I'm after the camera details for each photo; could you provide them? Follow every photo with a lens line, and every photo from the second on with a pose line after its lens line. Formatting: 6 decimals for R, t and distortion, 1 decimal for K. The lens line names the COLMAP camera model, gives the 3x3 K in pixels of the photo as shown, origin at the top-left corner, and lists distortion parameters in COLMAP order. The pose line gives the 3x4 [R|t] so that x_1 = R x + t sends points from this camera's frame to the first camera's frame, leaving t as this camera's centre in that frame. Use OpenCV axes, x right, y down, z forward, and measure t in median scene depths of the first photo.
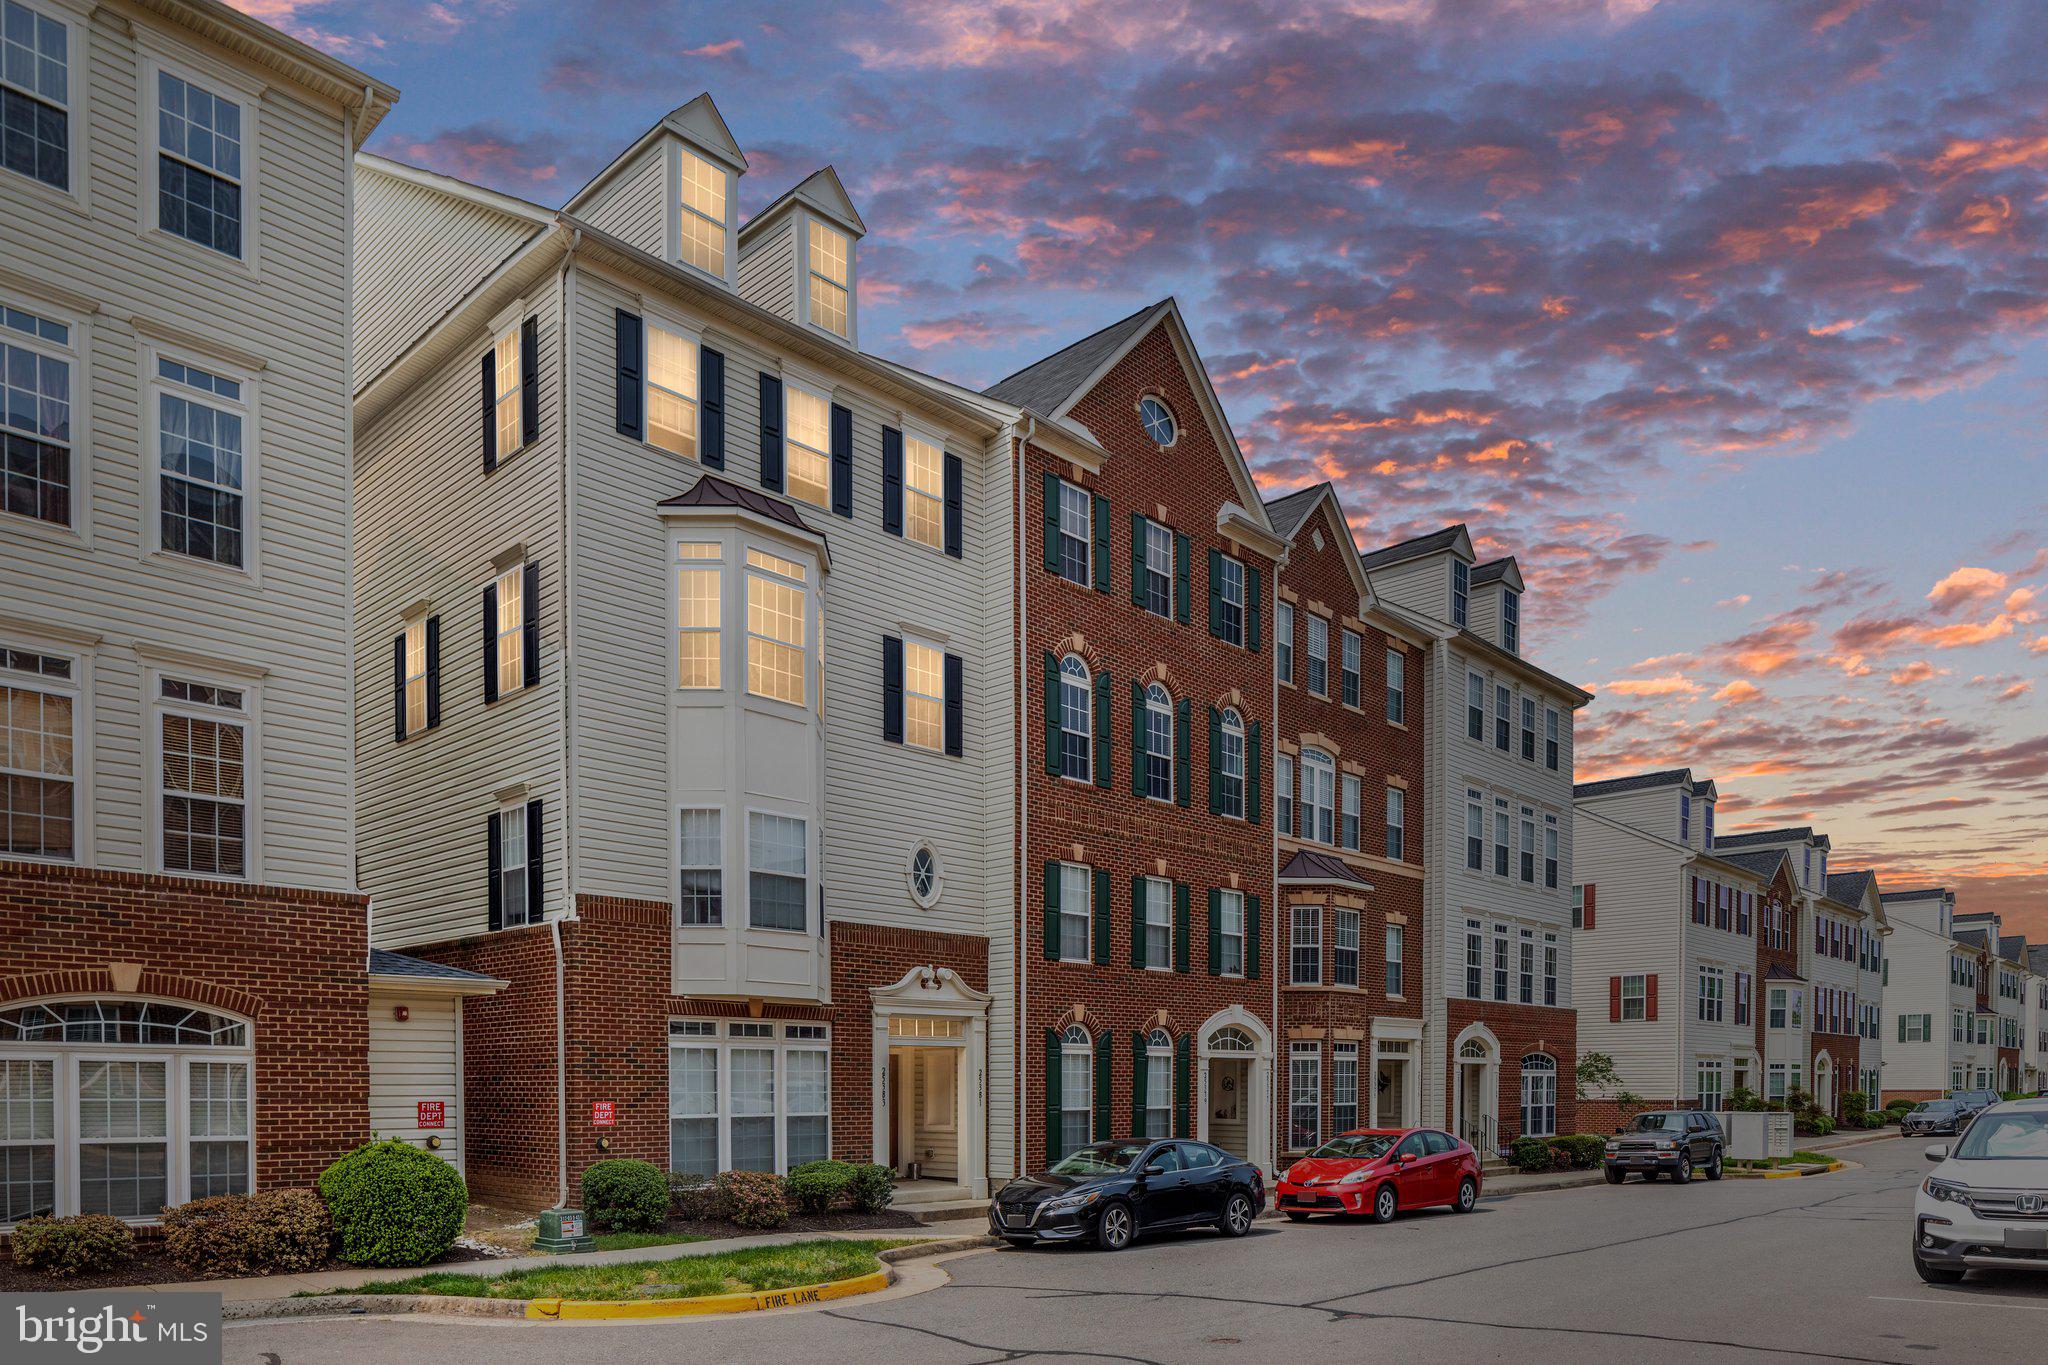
lens RADIAL K [[1453.5, 0, 1024.0], [0, 1453.5, 682.5], [0, 0, 1]] dist [-0.033149, 0.008105]
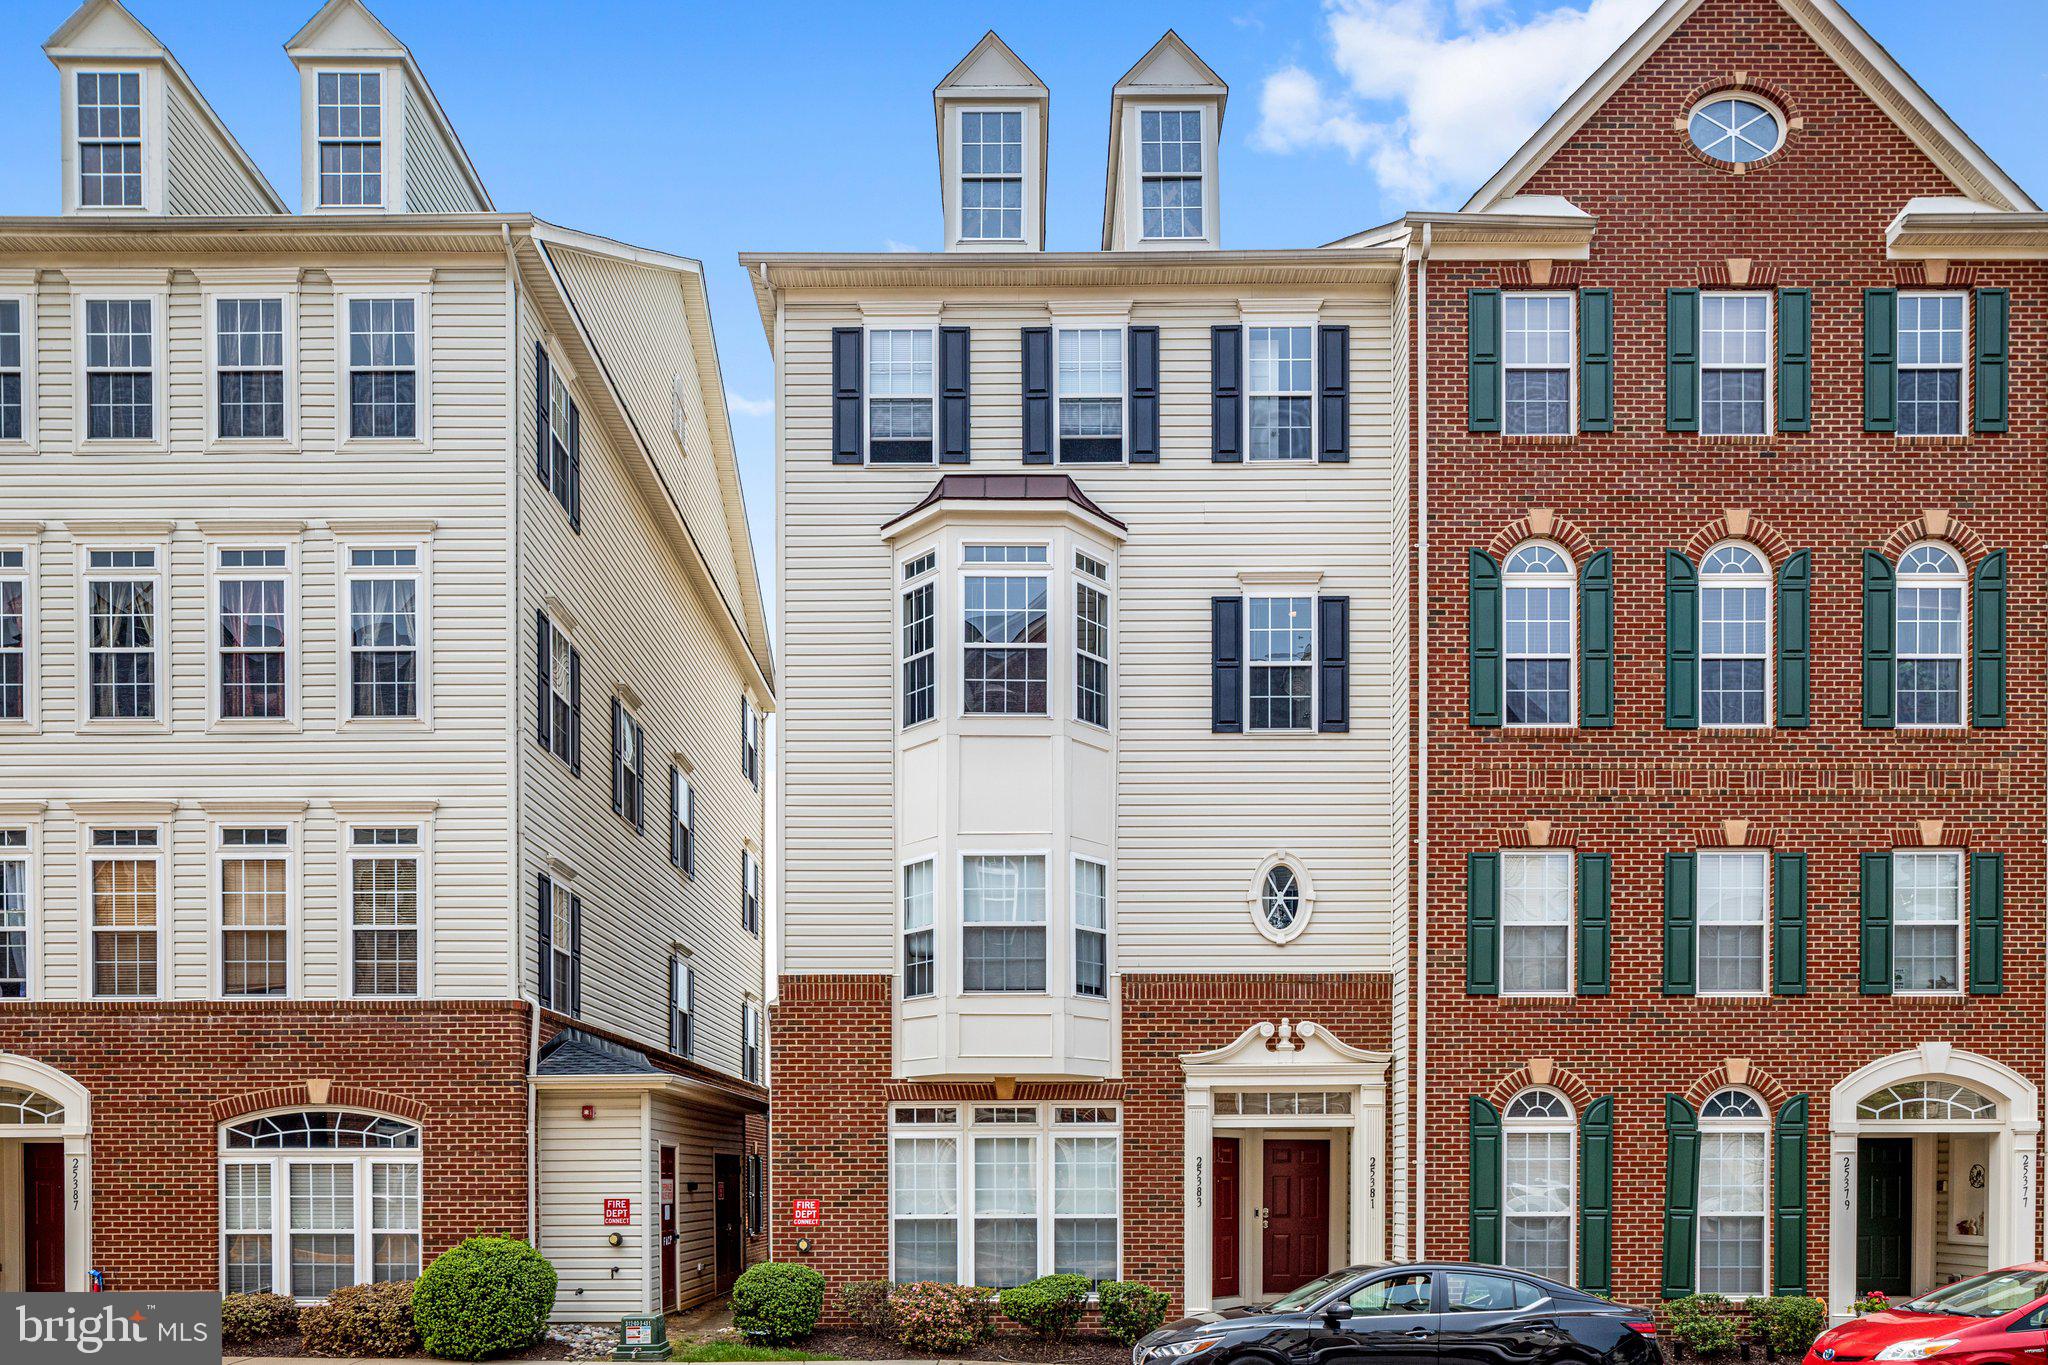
lens RADIAL K [[1461.6, 0, 1024.0], [0, 1461.6, 914.0], [0, 0, 1]] dist [-0.009790, 0.000722]
pose [[0.662732, -0.136731, -0.736268, 0.456954], [0.201169, 0.979556, -0.000835, 0.133166], [0.721330, -0.147560, 0.676689, 0.470834]]
